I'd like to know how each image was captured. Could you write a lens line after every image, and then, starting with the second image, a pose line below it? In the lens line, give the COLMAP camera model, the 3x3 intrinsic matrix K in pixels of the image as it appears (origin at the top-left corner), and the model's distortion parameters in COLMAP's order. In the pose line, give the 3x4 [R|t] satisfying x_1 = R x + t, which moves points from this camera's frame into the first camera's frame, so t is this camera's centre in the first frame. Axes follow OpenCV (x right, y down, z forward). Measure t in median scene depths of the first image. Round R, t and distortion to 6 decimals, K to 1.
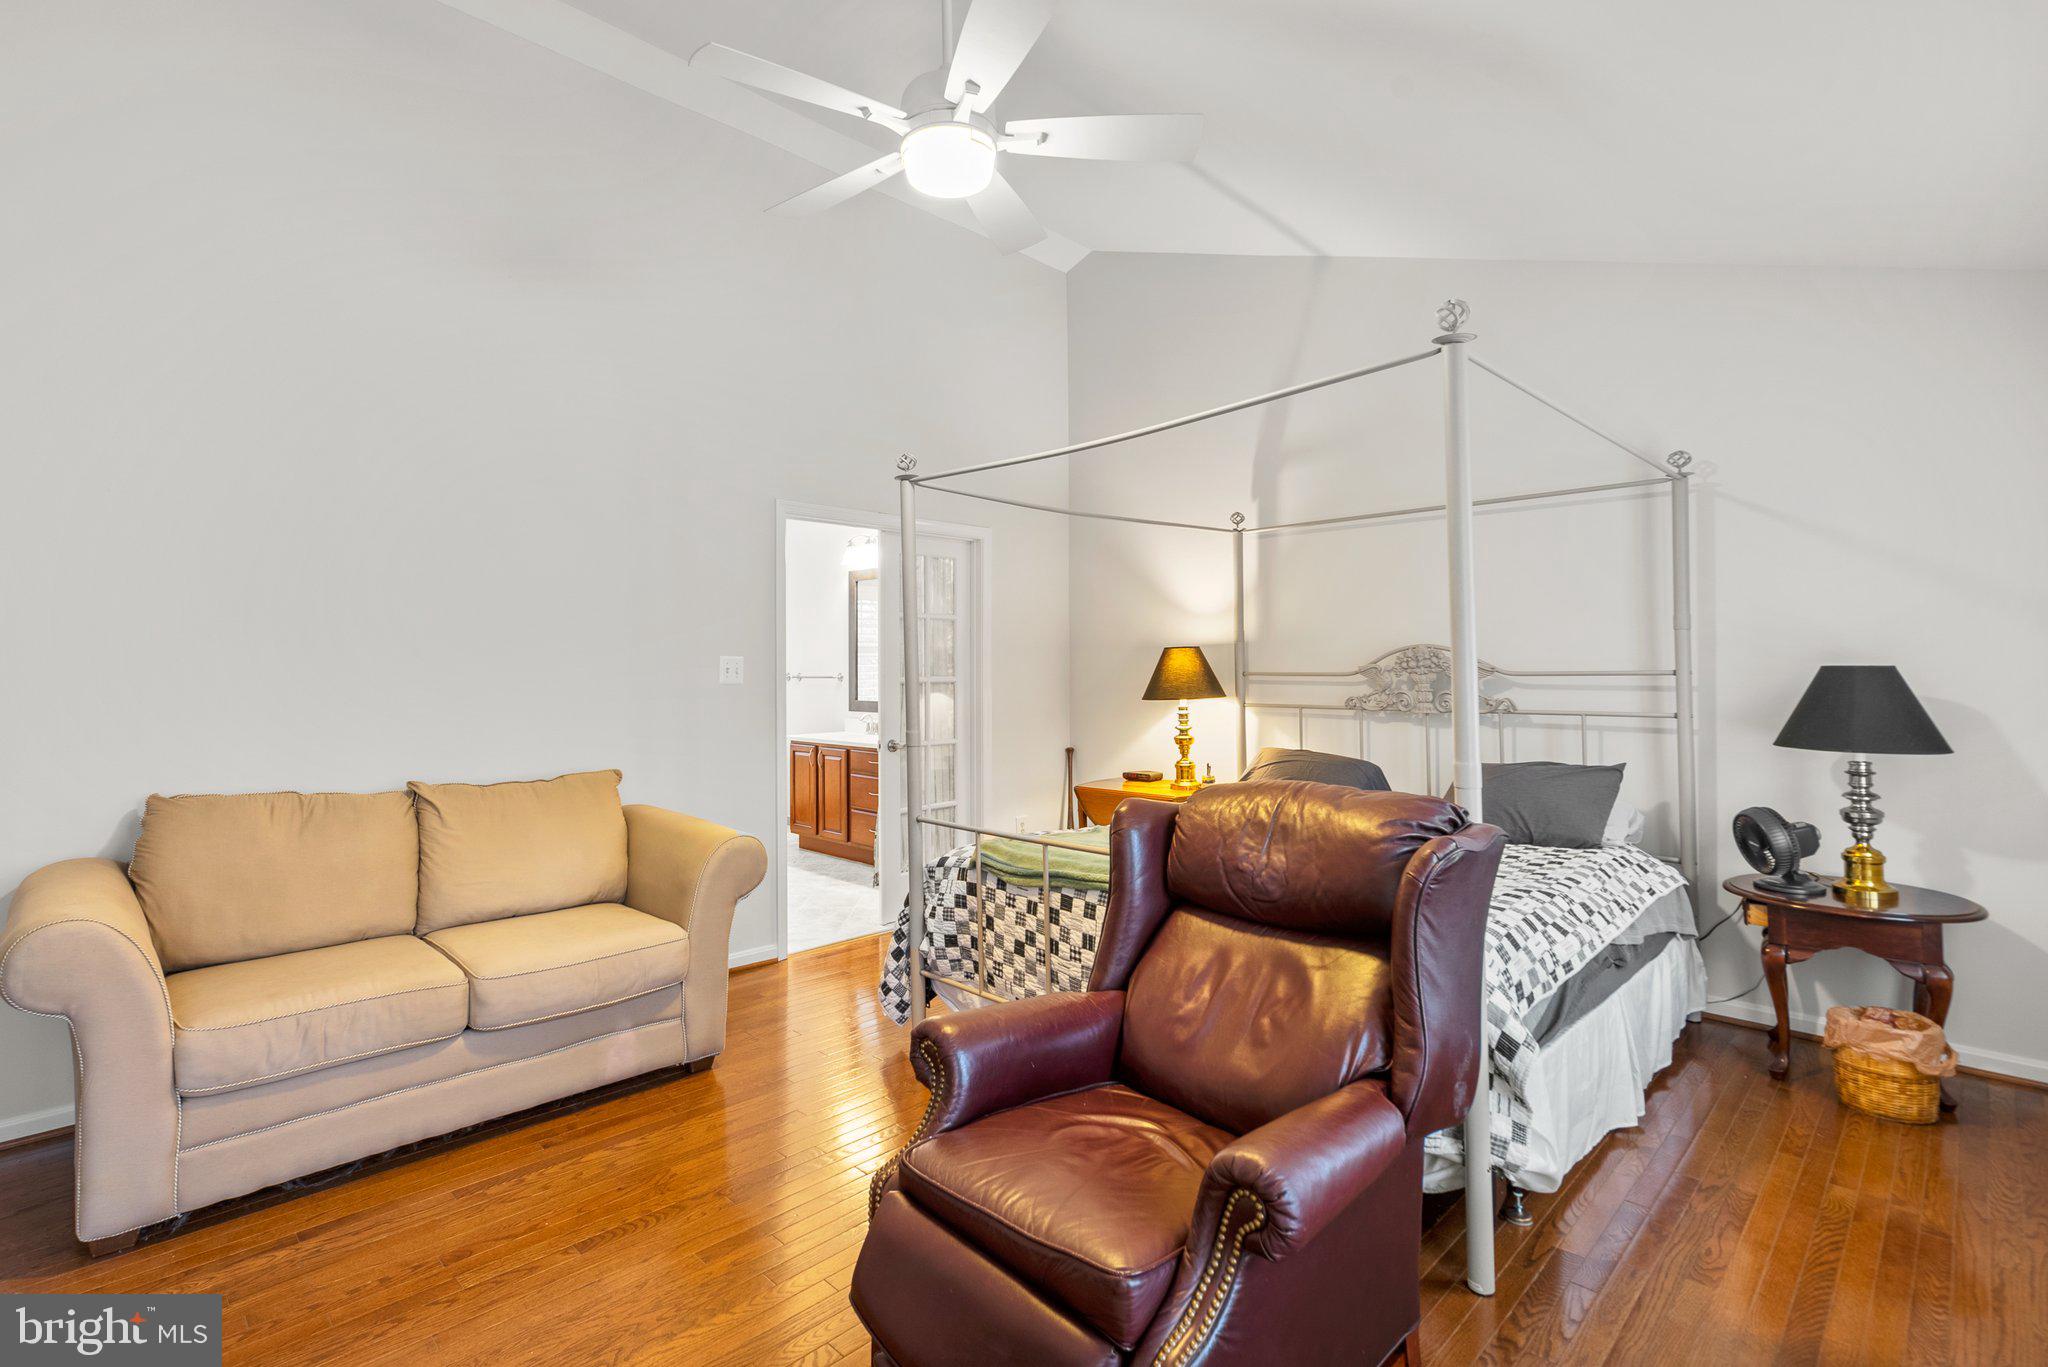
lens RADIAL K [[952.1, 0, 1006.7], [0, 952.1, 685.2], [0, 0, 1]] dist [-0.009802, 0.005061]
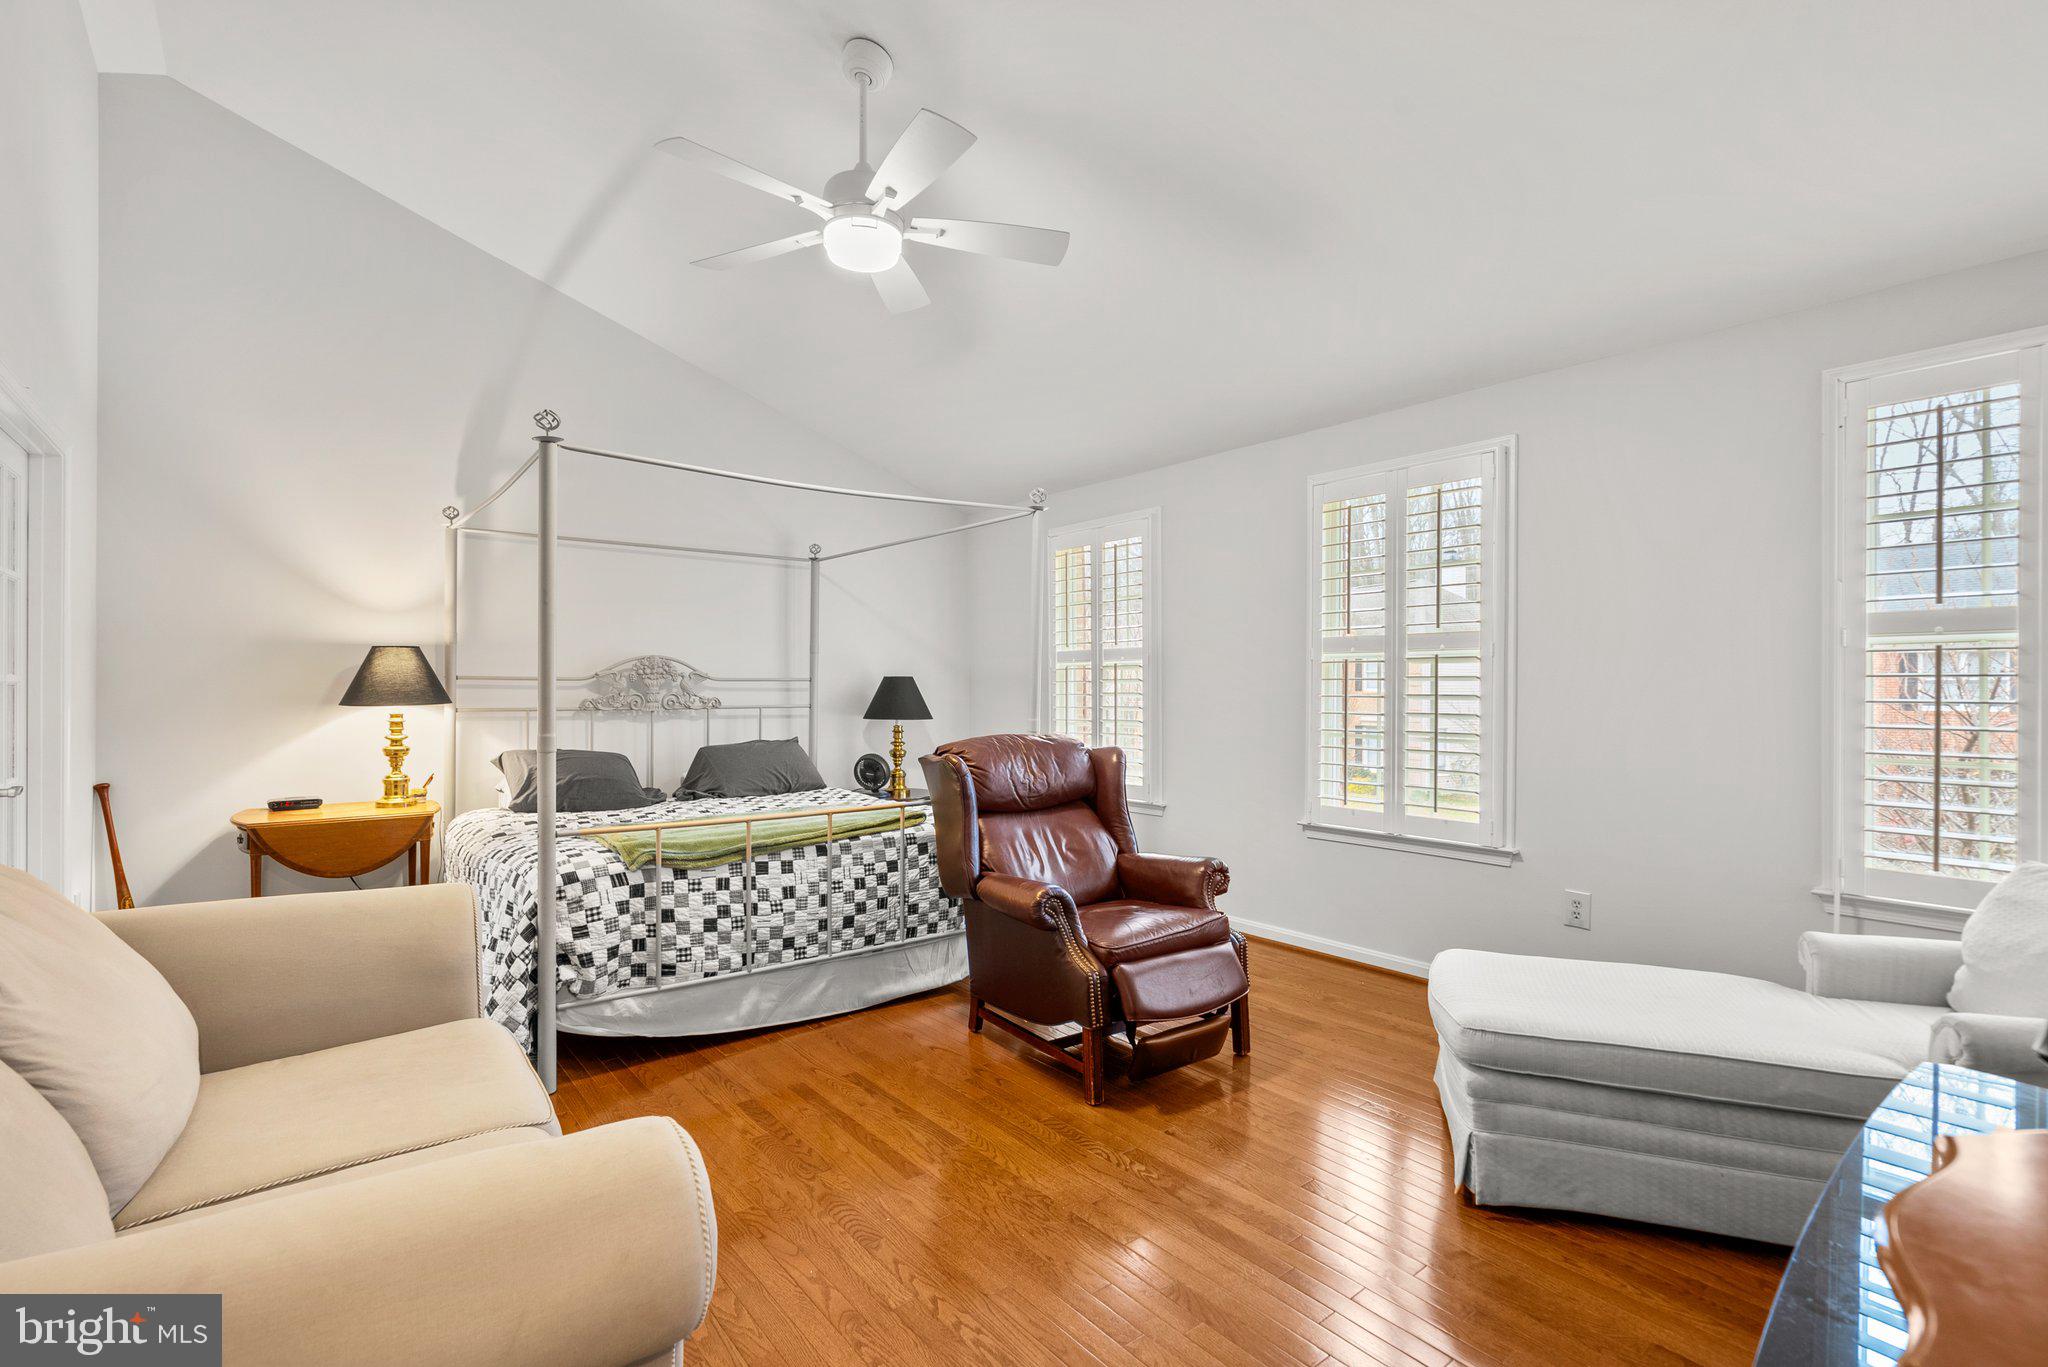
lens RADIAL K [[952.1, 0, 1025.8], [0, 952.1, 682.5], [0, 0, 1]] dist [-0.009802, 0.005061]
pose [[0.124940, 0.007594, 0.992135, -0.981060], [0.010911, 0.999900, -0.009027, 0.012568], [-0.992104, 0.011953, 0.124845, 0.484840]]
